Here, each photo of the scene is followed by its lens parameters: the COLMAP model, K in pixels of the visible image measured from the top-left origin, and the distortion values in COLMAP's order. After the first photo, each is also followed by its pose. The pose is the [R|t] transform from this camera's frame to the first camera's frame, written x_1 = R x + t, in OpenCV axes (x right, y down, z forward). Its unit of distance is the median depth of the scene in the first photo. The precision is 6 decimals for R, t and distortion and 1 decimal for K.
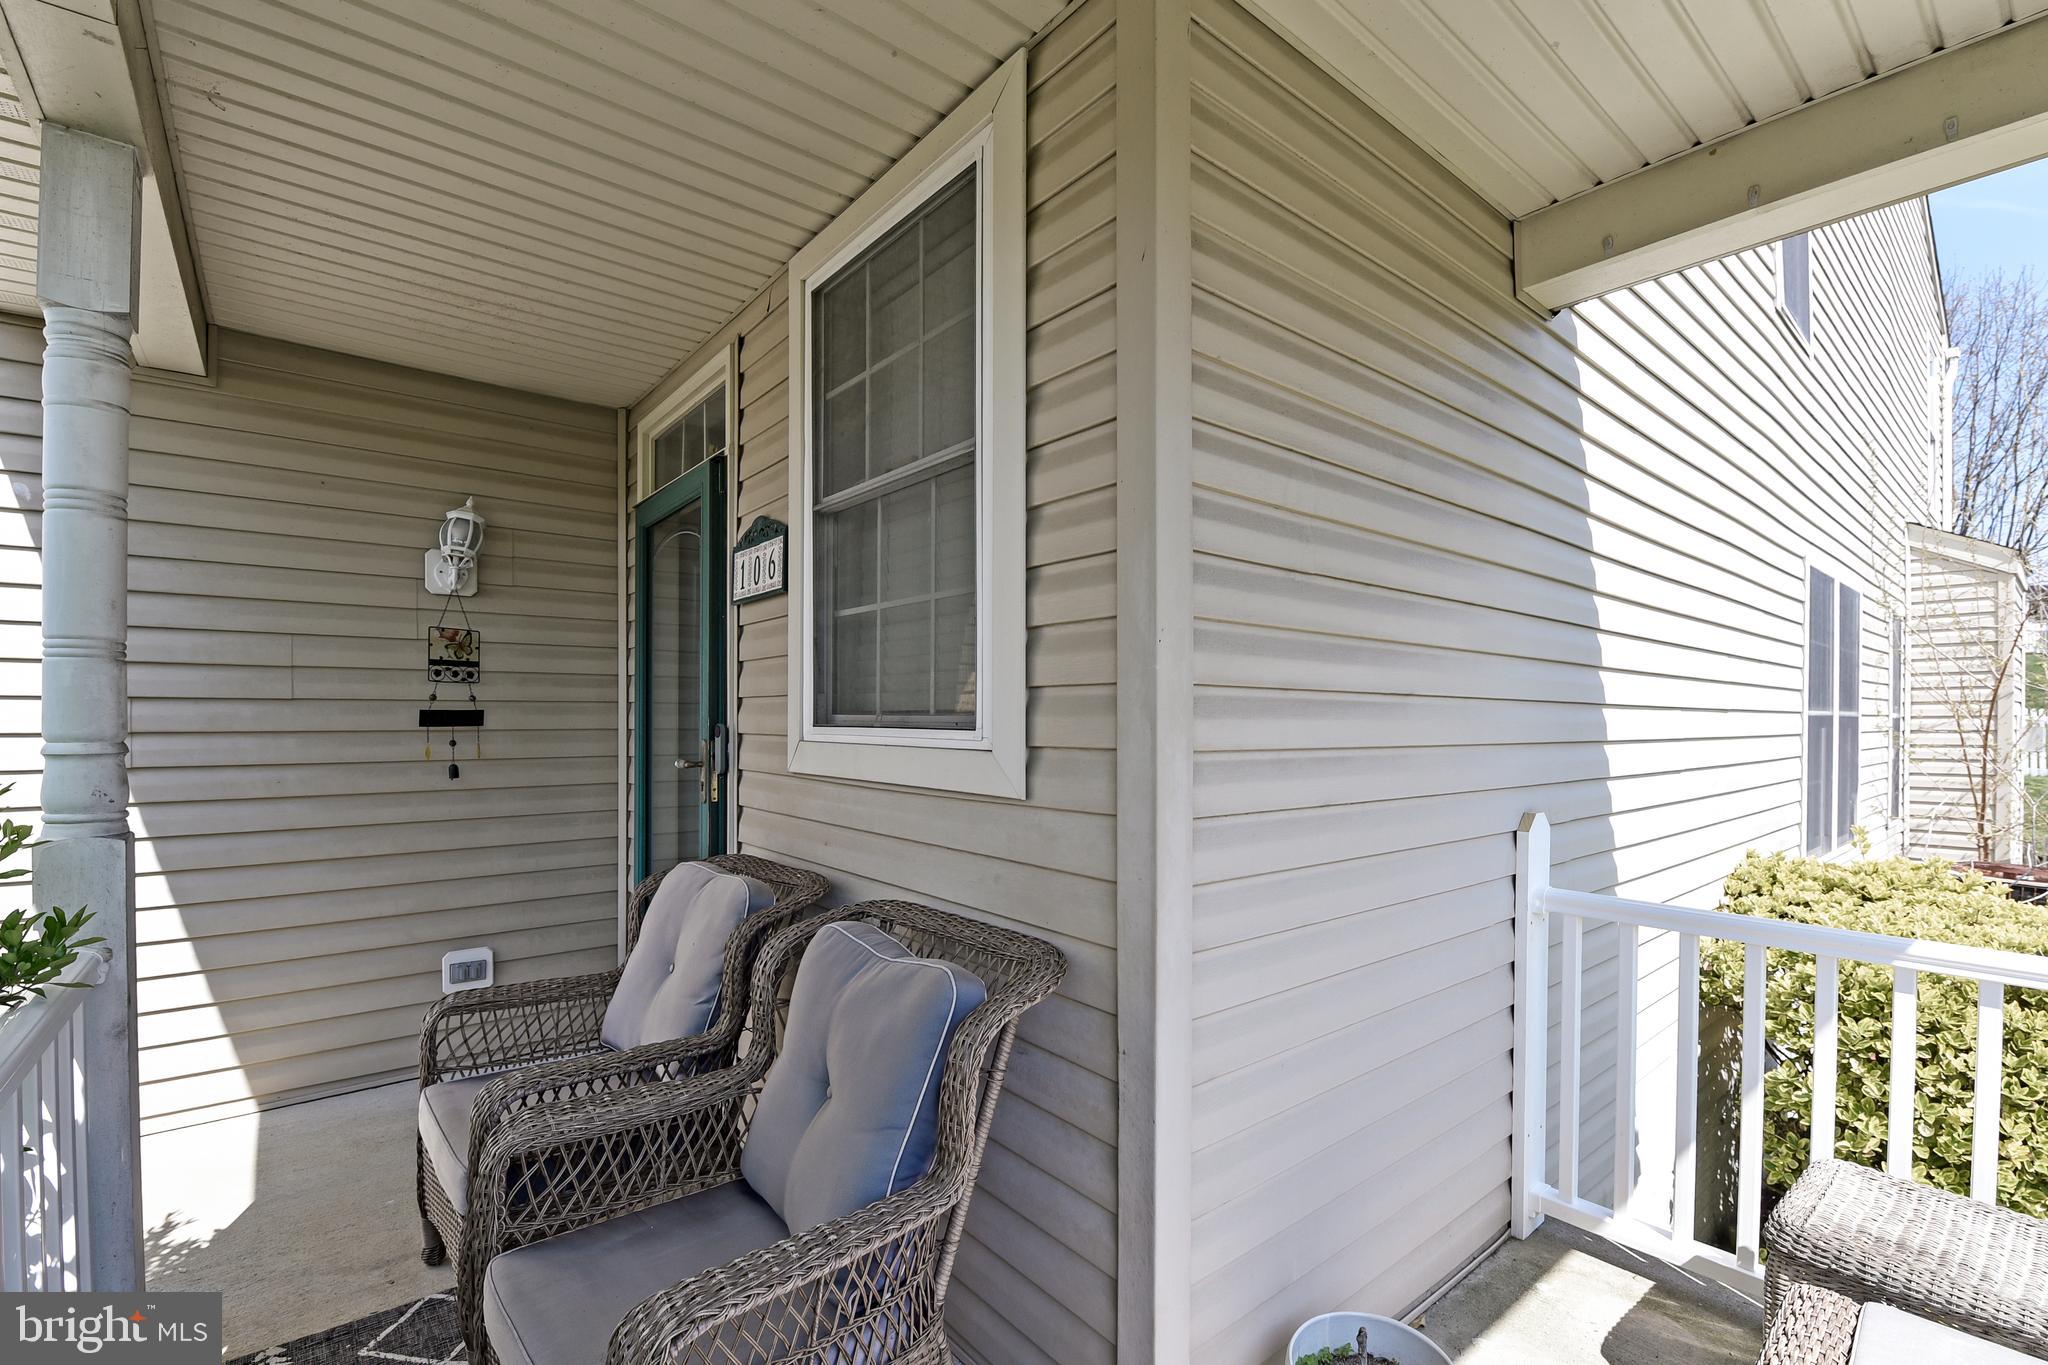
lens RADIAL K [[888.9, 0, 1024.0], [0, 888.9, 682.5], [0, 0, 1]] dist [-0.000320, -0.009521]
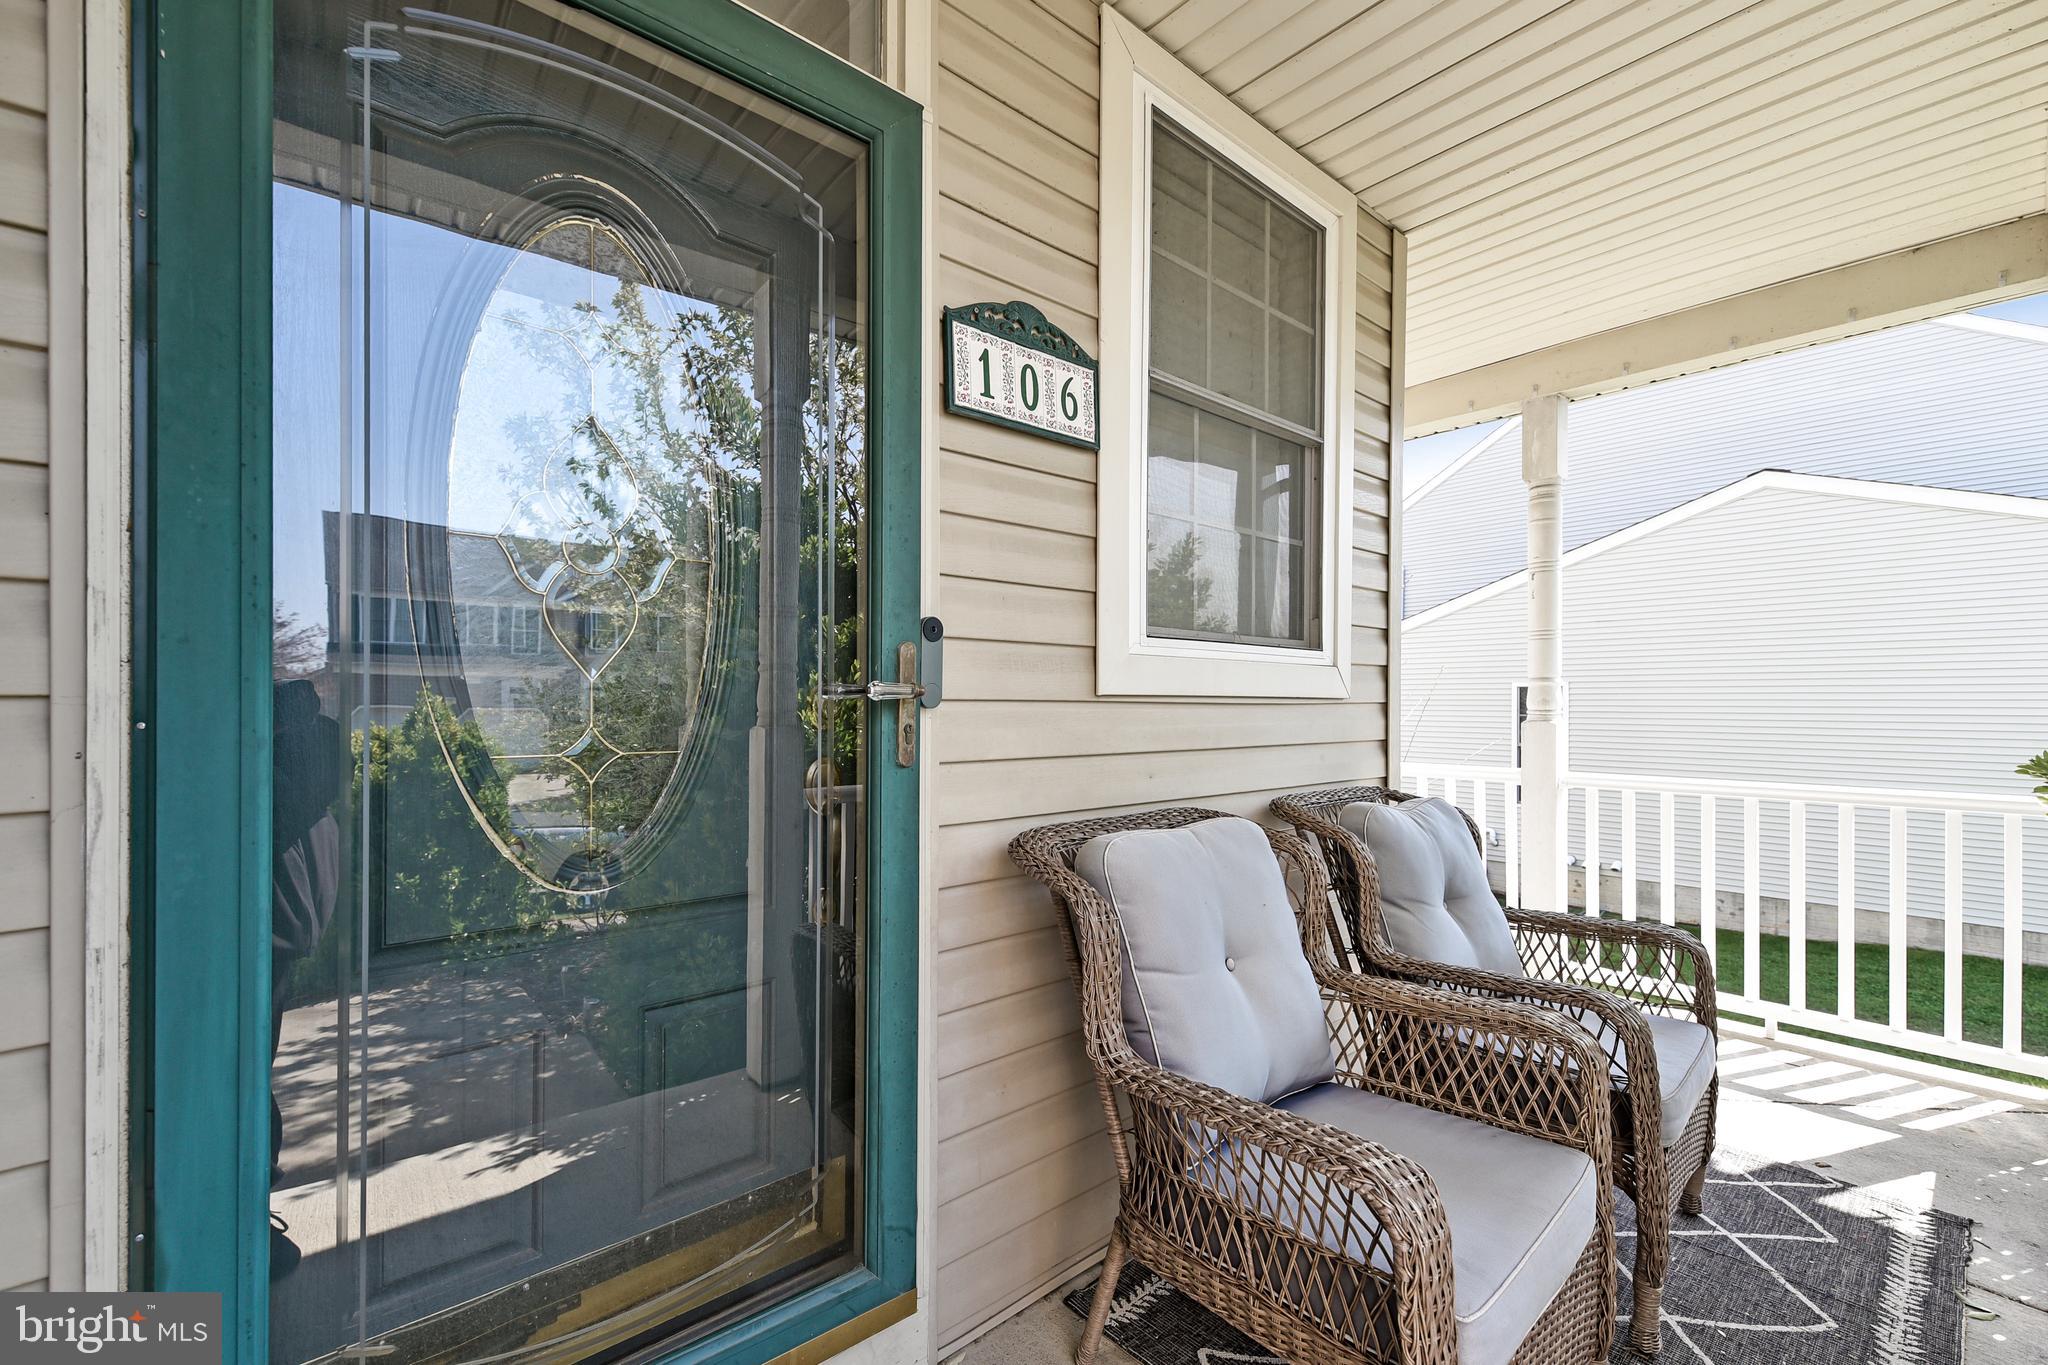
lens RADIAL K [[888.9, 0, 1024.0], [0, 888.9, 682.5], [0, 0, 1]] dist [-0.000320, -0.009521]
pose [[-0.060560, 0.009692, 0.998117, -1.133926], [-0.039087, 0.999163, -0.012074, 0.113060], [-0.997399, -0.039745, -0.060131, 1.251189]]
